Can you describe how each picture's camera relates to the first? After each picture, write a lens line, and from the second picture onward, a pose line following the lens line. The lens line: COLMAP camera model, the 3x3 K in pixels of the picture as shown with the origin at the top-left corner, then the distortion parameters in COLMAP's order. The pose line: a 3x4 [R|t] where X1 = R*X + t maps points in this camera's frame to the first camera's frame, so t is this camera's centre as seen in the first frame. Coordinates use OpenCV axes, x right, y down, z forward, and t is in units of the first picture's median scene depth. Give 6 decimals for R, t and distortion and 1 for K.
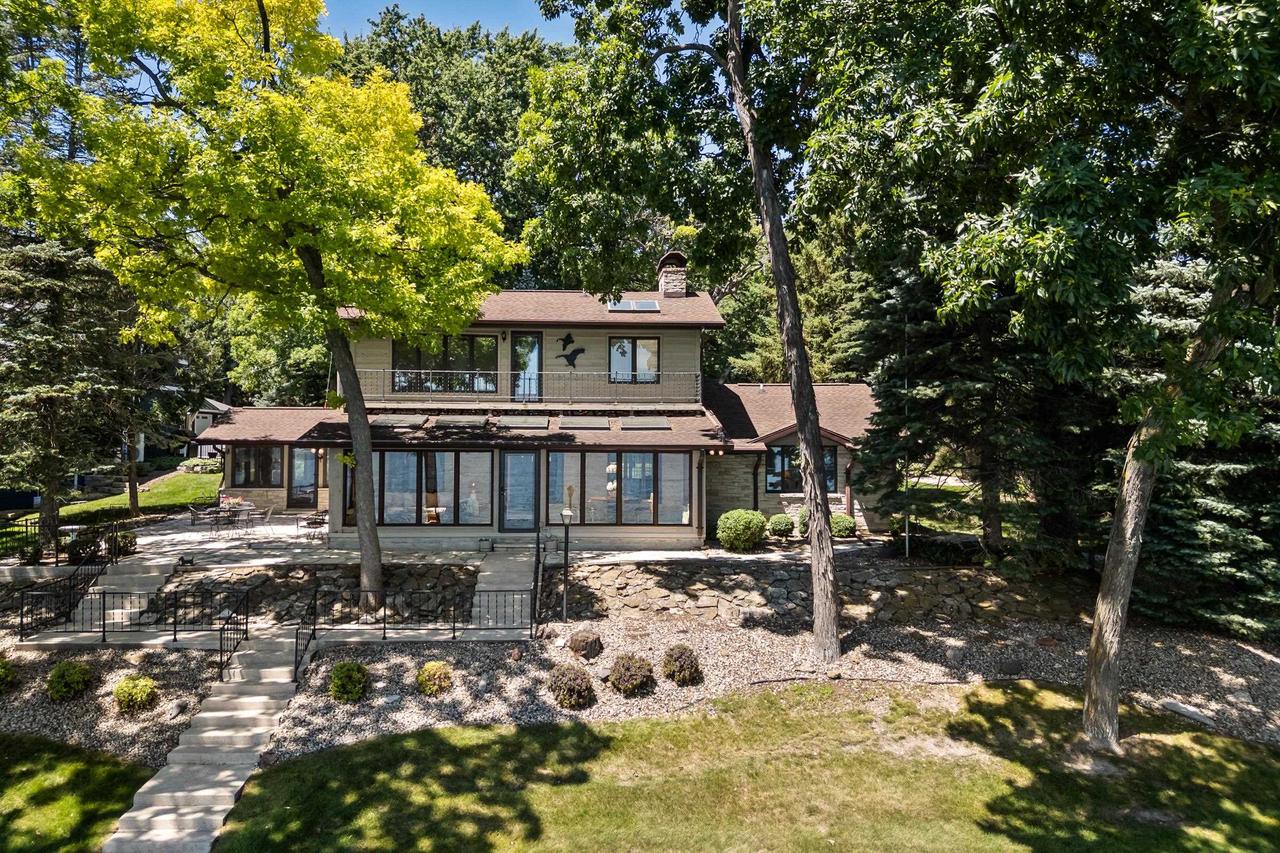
lens RADIAL K [[924.6, 0, 639.4], [0, 924.6, 418.7], [0, 0, 1]] dist [0.063377, -0.001519]
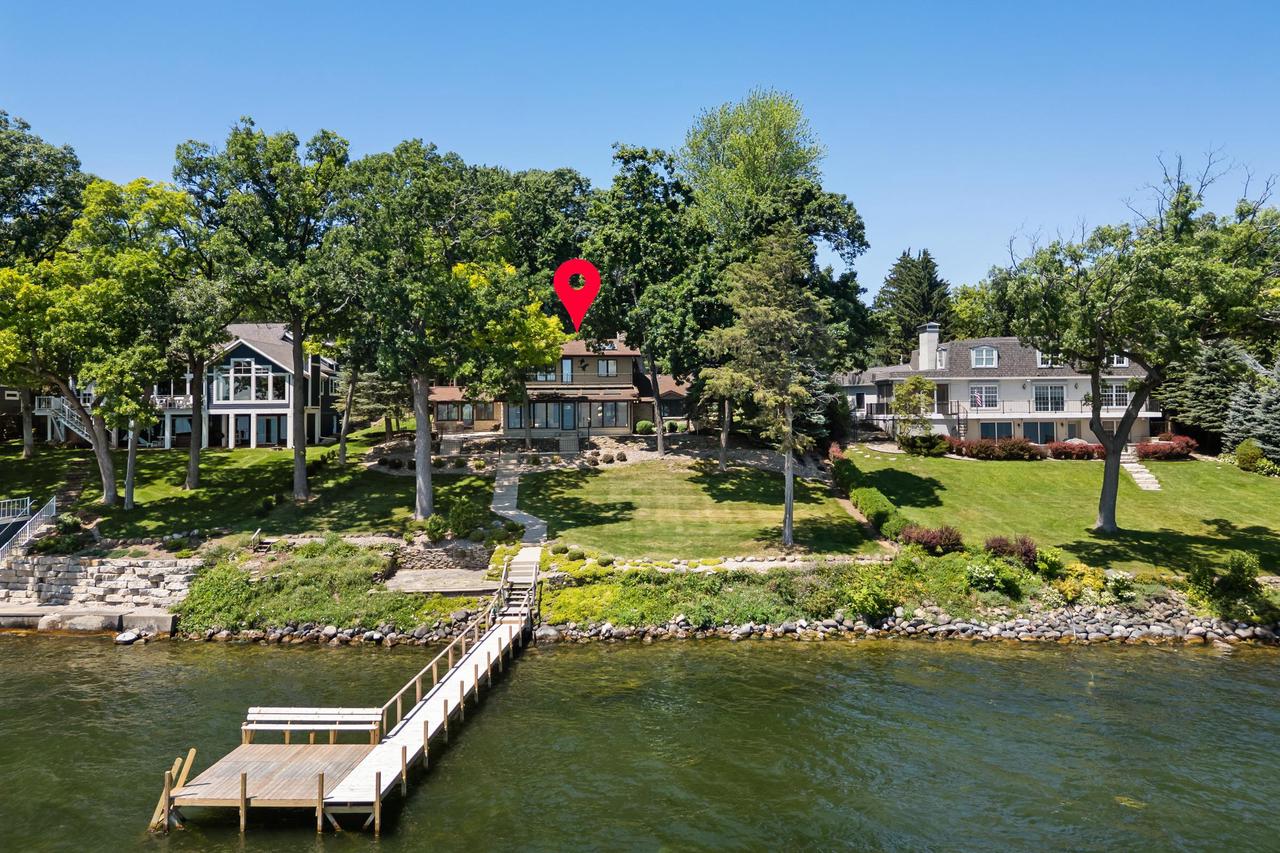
lens RADIAL K [[924.6, 0, 639.4], [0, 924.6, 418.7], [0, 0, 1]] dist [0.063377, -0.001519]
pose [[0.999528, -0.014608, 0.027013, 0.017010], [0.013514, 0.999098, 0.040254, -0.033933], [-0.027576, -0.039870, 0.998824, -2.347307]]
